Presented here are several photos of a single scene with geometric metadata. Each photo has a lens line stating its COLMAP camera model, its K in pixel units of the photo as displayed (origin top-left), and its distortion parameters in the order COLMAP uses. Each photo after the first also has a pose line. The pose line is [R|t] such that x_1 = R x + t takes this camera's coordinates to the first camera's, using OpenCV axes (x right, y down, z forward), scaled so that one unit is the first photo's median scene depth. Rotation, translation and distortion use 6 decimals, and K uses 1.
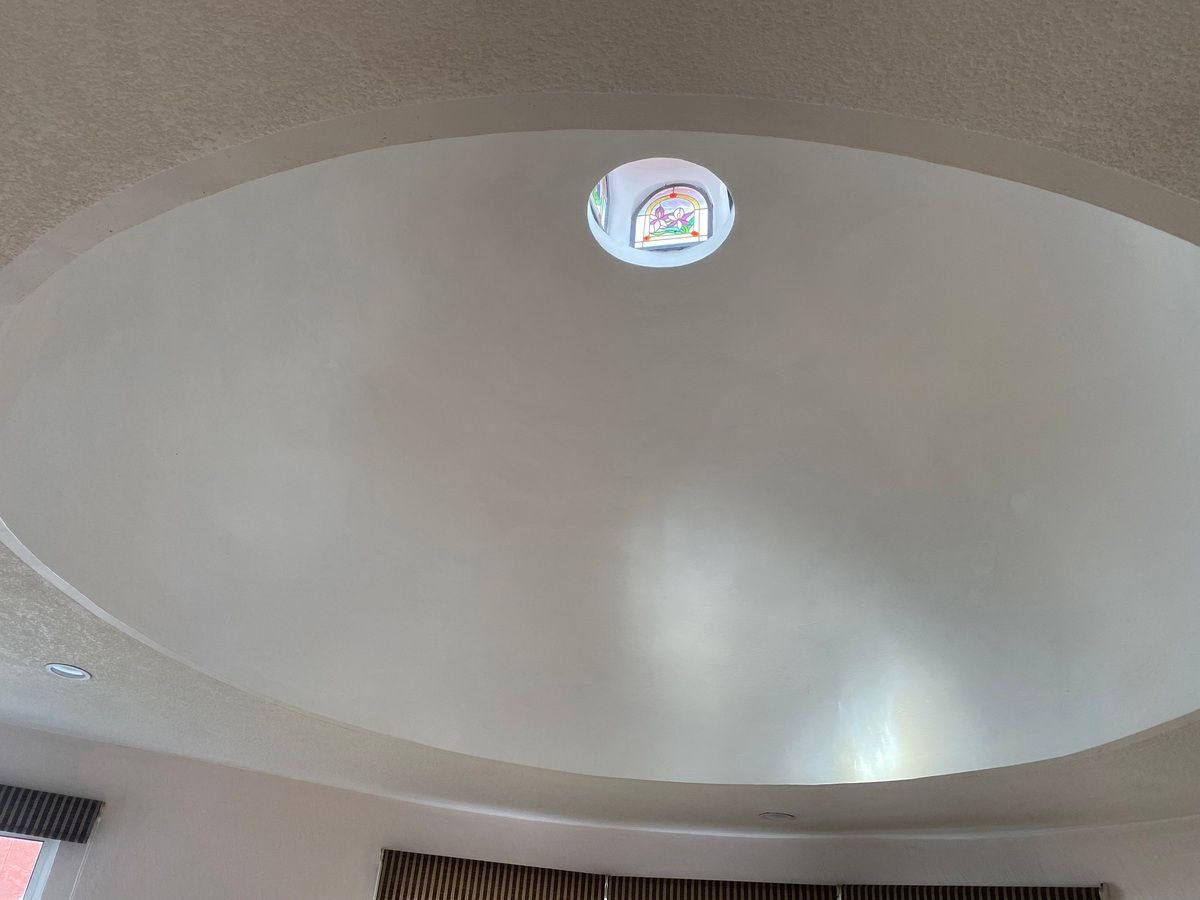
lens RADIAL K [[923.4, 0, 600.0], [0, 923.4, 450.0], [0, 0, 1]] dist [-0.011369, -0.004096]
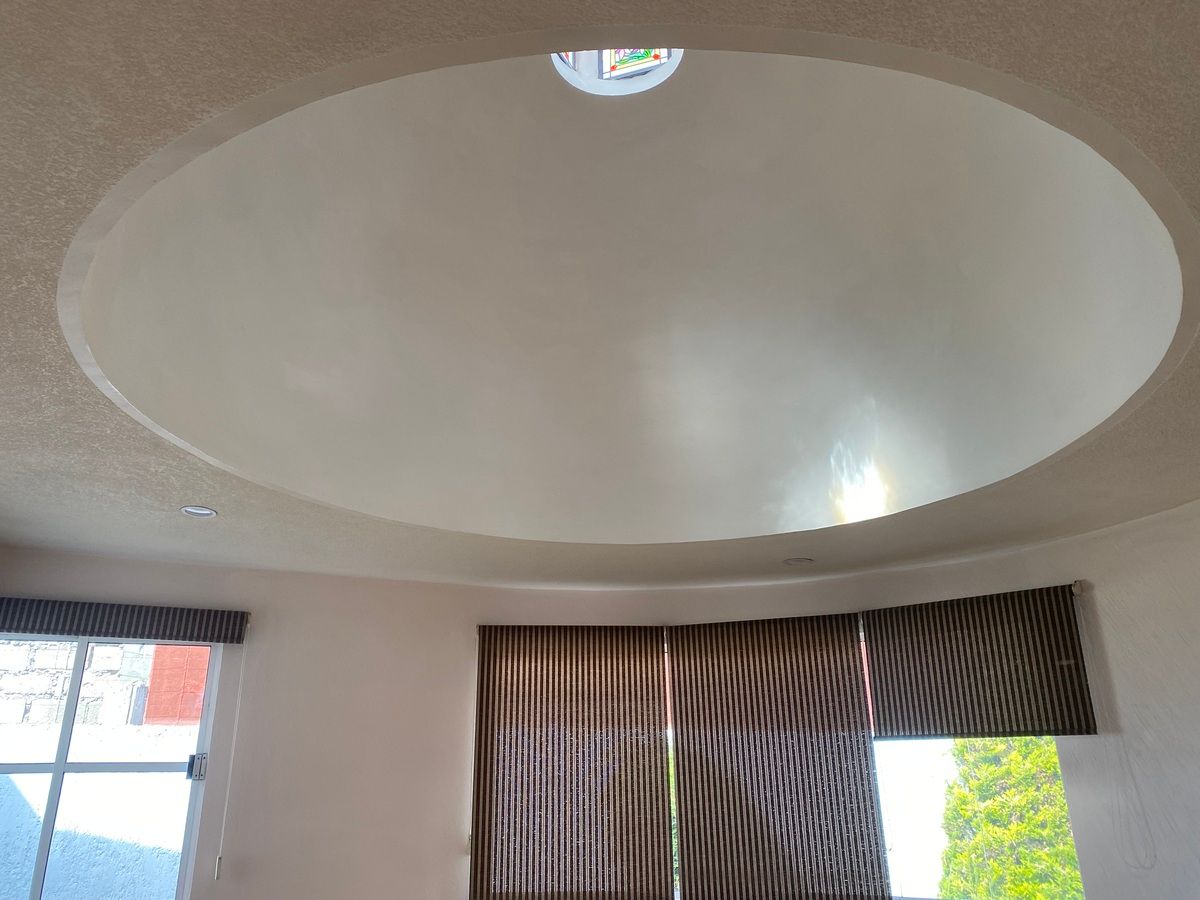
lens RADIAL K [[912.5, 0, 600.0], [0, 912.5, 450.0], [0, 0, 1]] dist [0.006328, -0.046999]
pose [[0.987565, -0.126946, -0.092739, 0.091592], [0.143120, 0.970064, 0.196197, -0.007100], [0.065057, -0.207030, 0.976169, -0.168085]]
